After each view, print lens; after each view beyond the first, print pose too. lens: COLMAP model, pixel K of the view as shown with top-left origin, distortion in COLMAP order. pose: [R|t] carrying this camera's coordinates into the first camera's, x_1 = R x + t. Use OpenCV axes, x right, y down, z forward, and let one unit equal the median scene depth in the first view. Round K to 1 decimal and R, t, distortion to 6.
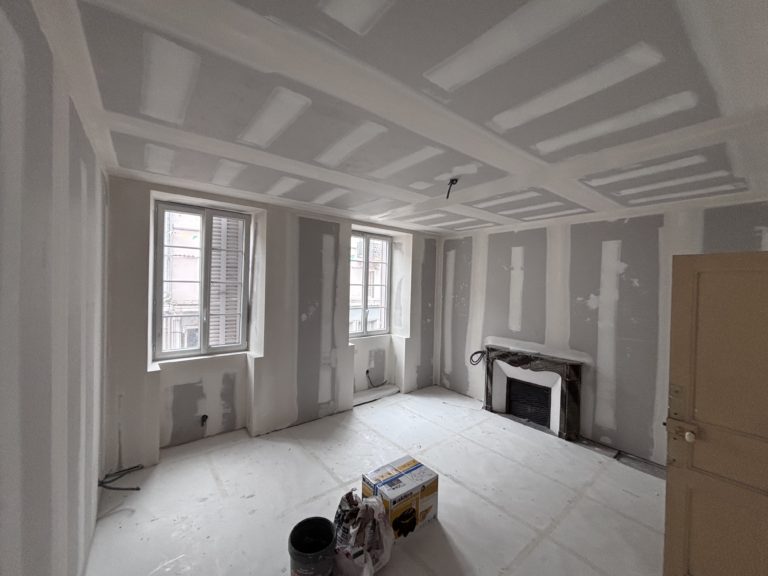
lens RADIAL K [[308.6, 0, 381.3], [0, 308.6, 286.8], [0, 0, 1]] dist [-0.001194, 0.000741]
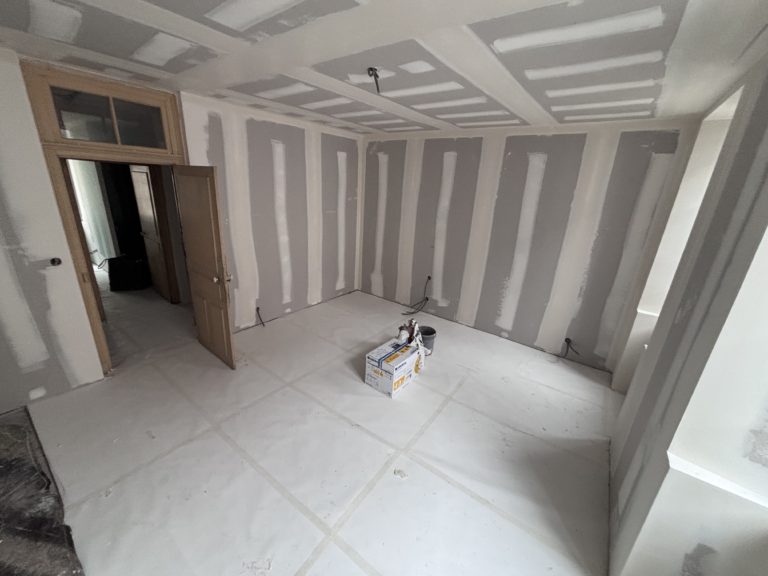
lens RADIAL K [[308.6, 0, 381.3], [0, 308.6, 286.8], [0, 0, 1]] dist [-0.001194, 0.000741]
pose [[-0.963293, 0.005675, -0.268392, 0.439640], [-0.083698, 0.943593, 0.320354, -0.074757], [0.255071, 0.331059, -0.908482, 1.955848]]
